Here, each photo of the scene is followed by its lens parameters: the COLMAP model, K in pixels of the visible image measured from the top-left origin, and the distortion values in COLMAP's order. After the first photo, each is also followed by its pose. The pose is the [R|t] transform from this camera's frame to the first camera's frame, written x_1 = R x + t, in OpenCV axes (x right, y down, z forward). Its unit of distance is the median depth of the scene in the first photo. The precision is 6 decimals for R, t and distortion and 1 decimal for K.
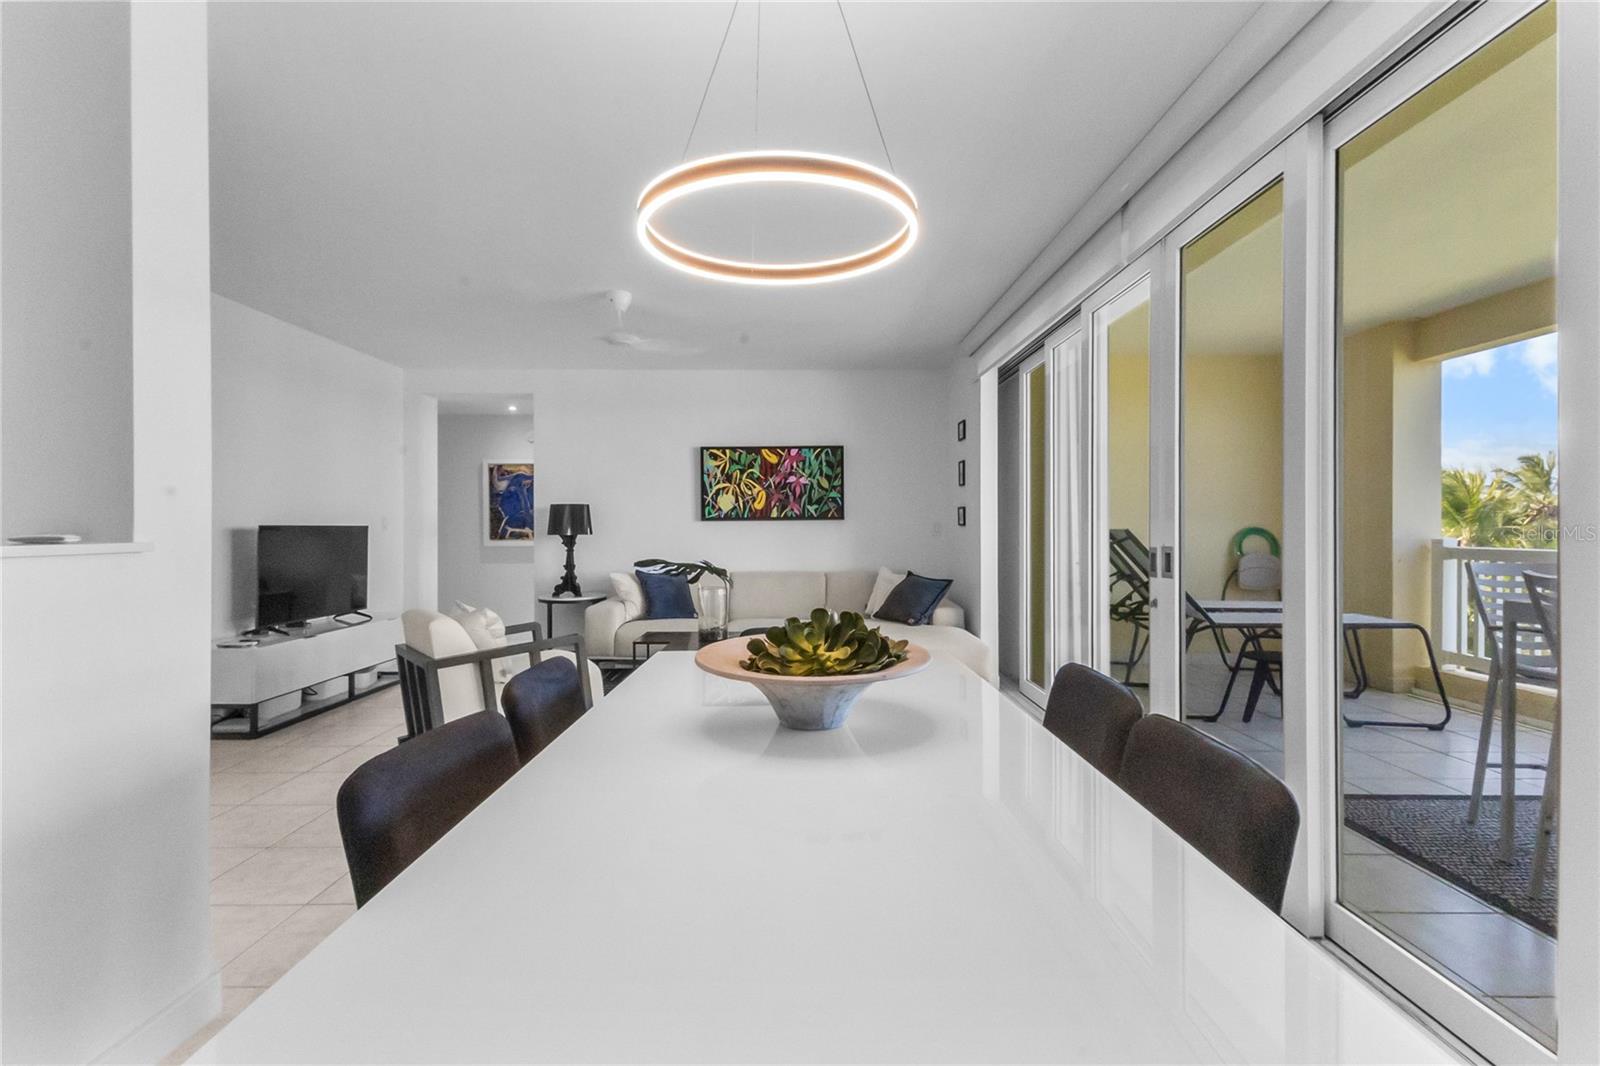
lens RADIAL K [[740.7, 0, 795.6], [0, 740.7, 529.8], [0, 0, 1]] dist [0.023145, -0.003143]
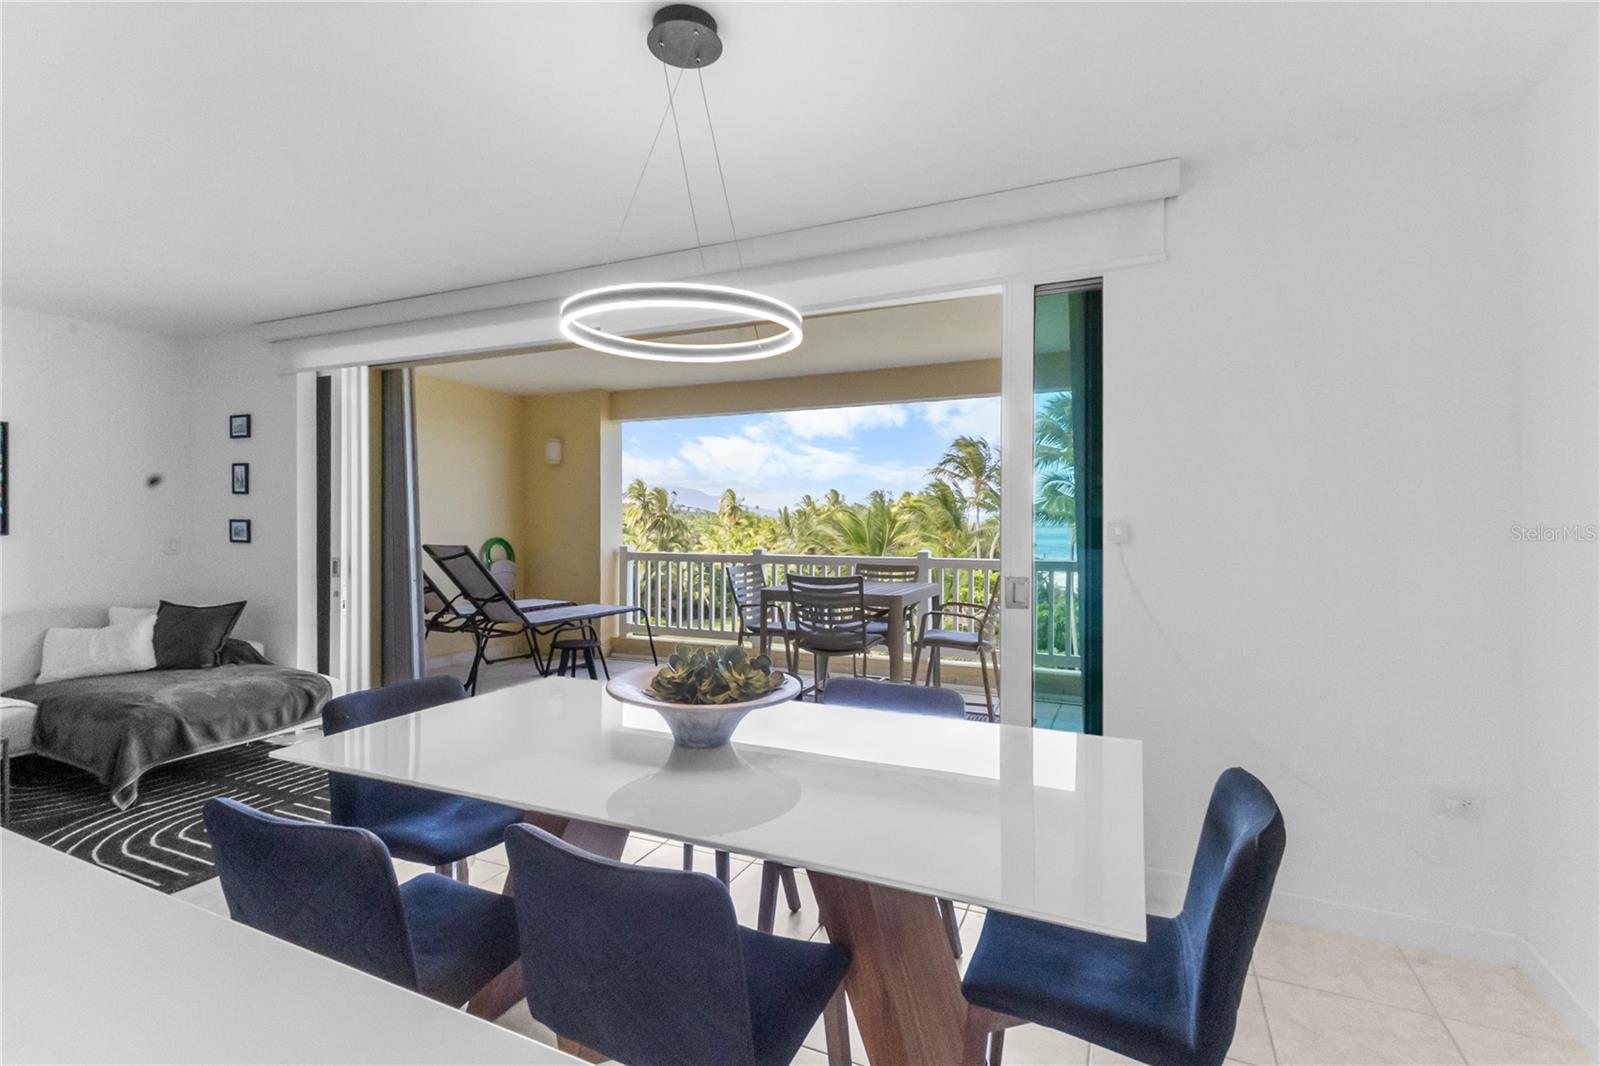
lens RADIAL K [[740.7, 0, 795.6], [0, 740.7, 529.8], [0, 0, 1]] dist [0.023145, -0.003143]
pose [[0.403809, -0.007830, 0.914810, -0.264781], [-0.000370, 0.999962, 0.008723, -0.024857], [-0.914843, -0.003861, 0.403791, 0.097557]]
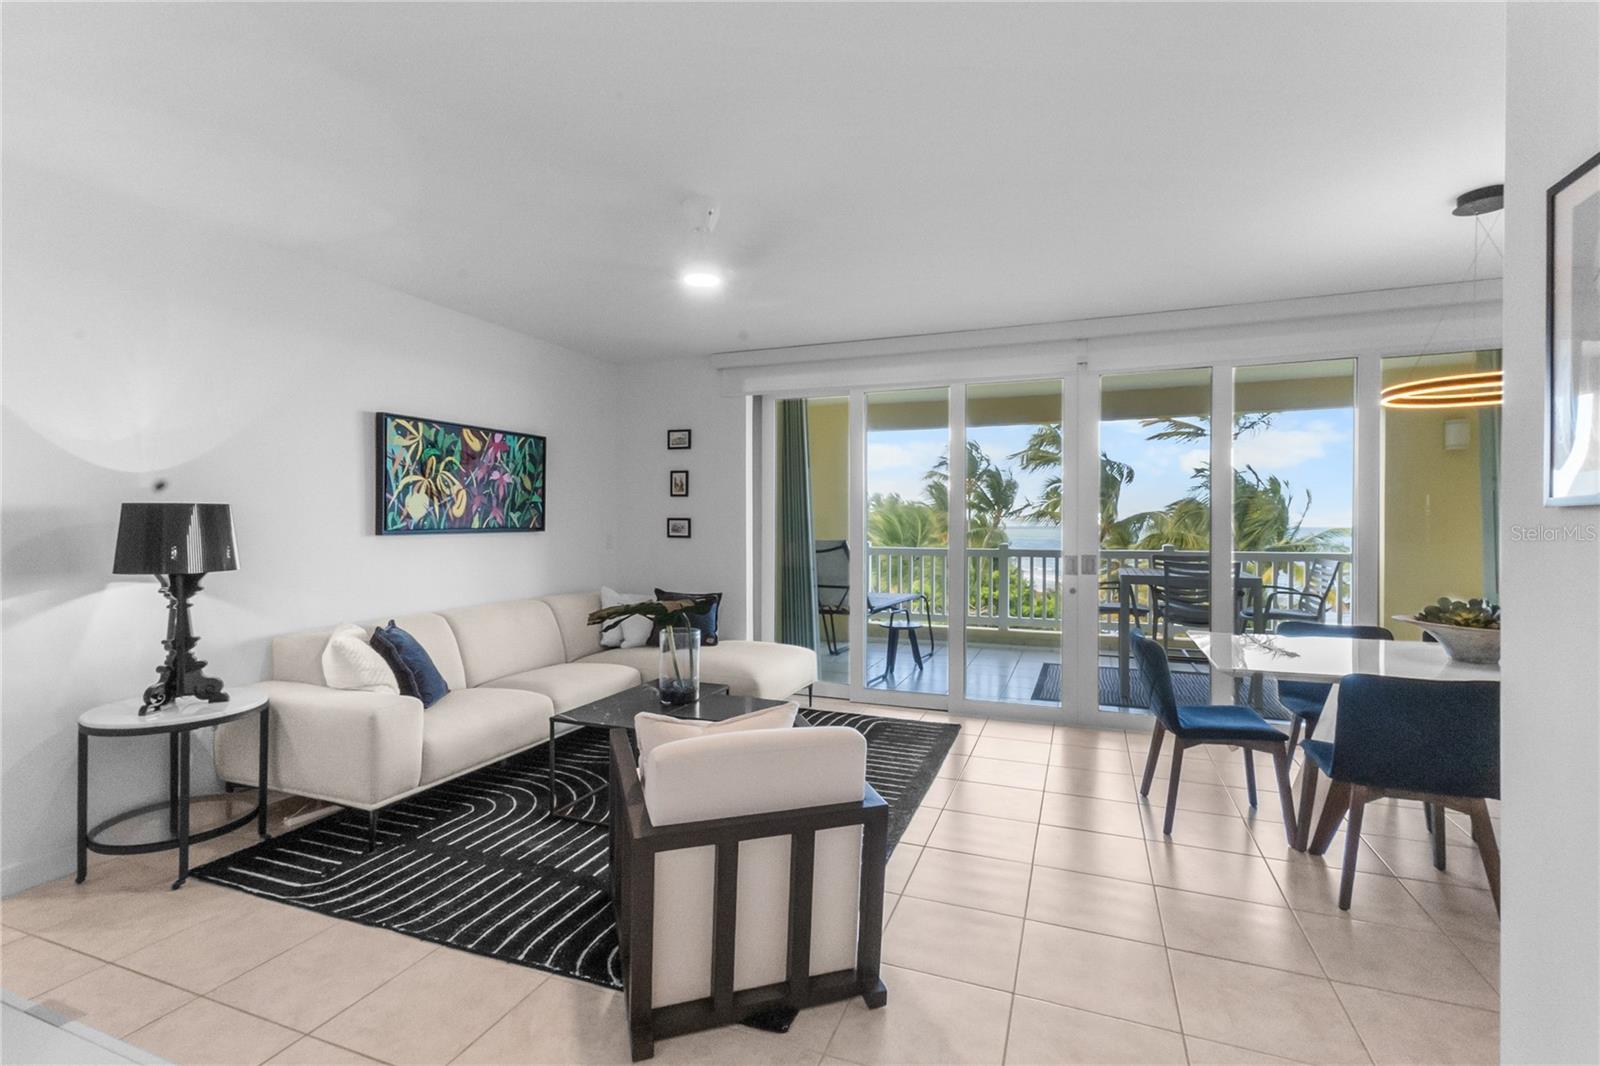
lens RADIAL K [[740.7, 0, 795.6], [0, 740.7, 529.8], [0, 0, 1]] dist [0.023145, -0.003143]
pose [[0.361723, -0.005911, 0.932267, -0.572314], [-0.001789, 0.999974, 0.007034, -0.021211], [-0.932284, -0.004212, 0.361703, 0.467586]]
